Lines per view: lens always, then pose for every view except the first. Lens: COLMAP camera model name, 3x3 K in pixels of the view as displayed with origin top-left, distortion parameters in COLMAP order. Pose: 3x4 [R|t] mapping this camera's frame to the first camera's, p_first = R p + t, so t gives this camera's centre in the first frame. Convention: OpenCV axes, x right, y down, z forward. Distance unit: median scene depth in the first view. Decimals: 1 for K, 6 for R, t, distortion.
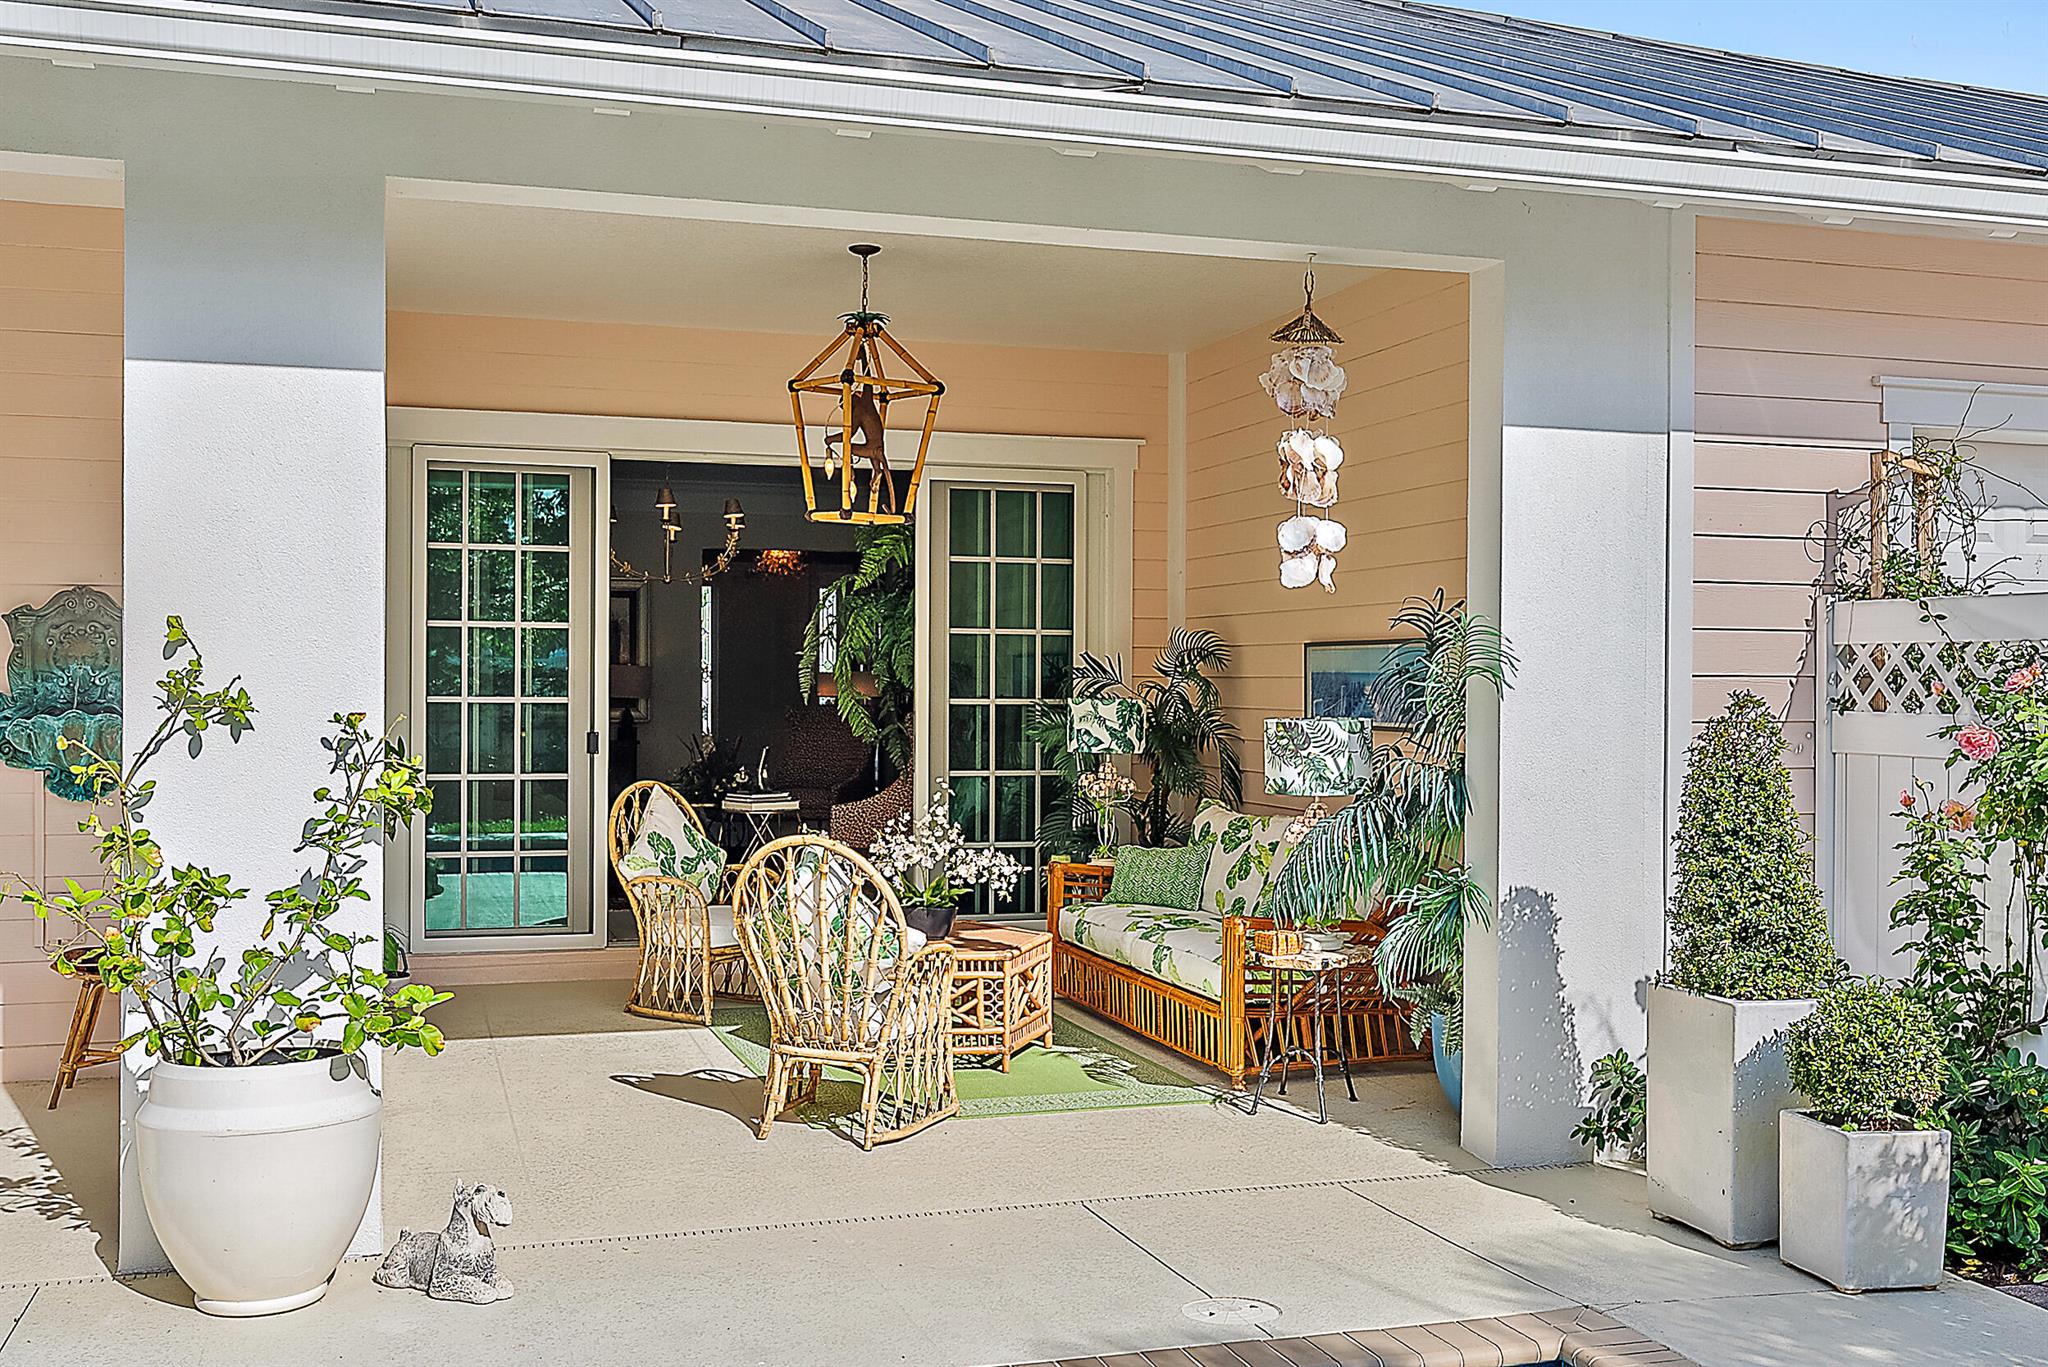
lens RADIAL K [[2033.6, 0, 1023.0], [0, 2033.6, 693.6], [0, 0, 1]] dist [-0.006672, 0.000000]
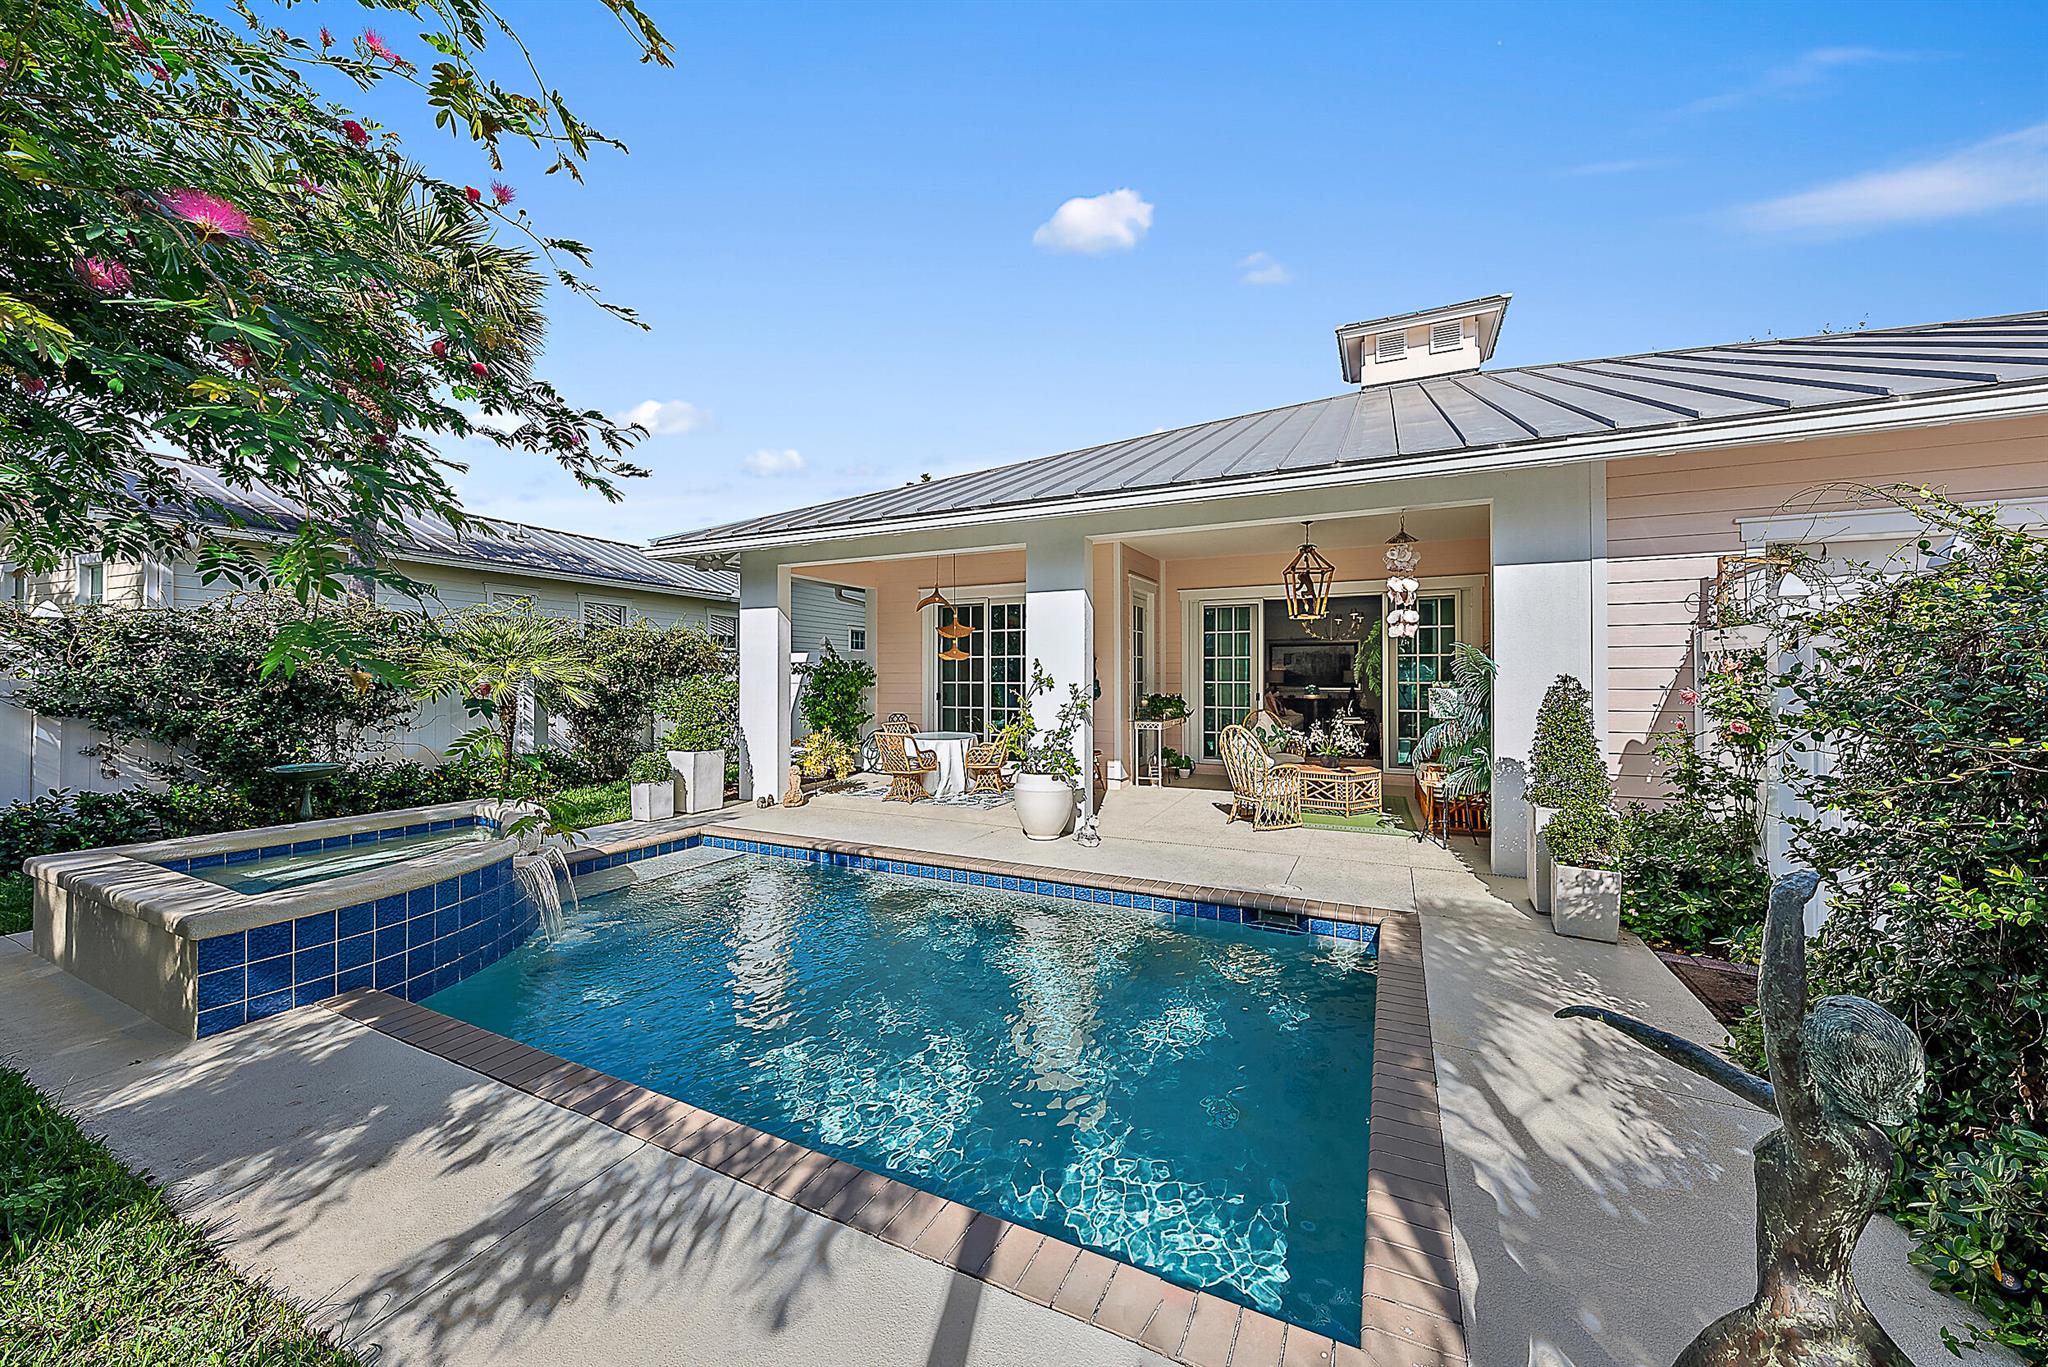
lens RADIAL K [[754.0, 0, 1023.1], [0, 754.0, 667.8], [0, 0, 1]] dist [-0.000257, 0.000002]
pose [[0.720838, -0.014587, -0.692951, 0.440088], [-0.000124, 0.999776, -0.021175, 0.008008], [0.693104, 0.015349, 0.720674, -0.034127]]
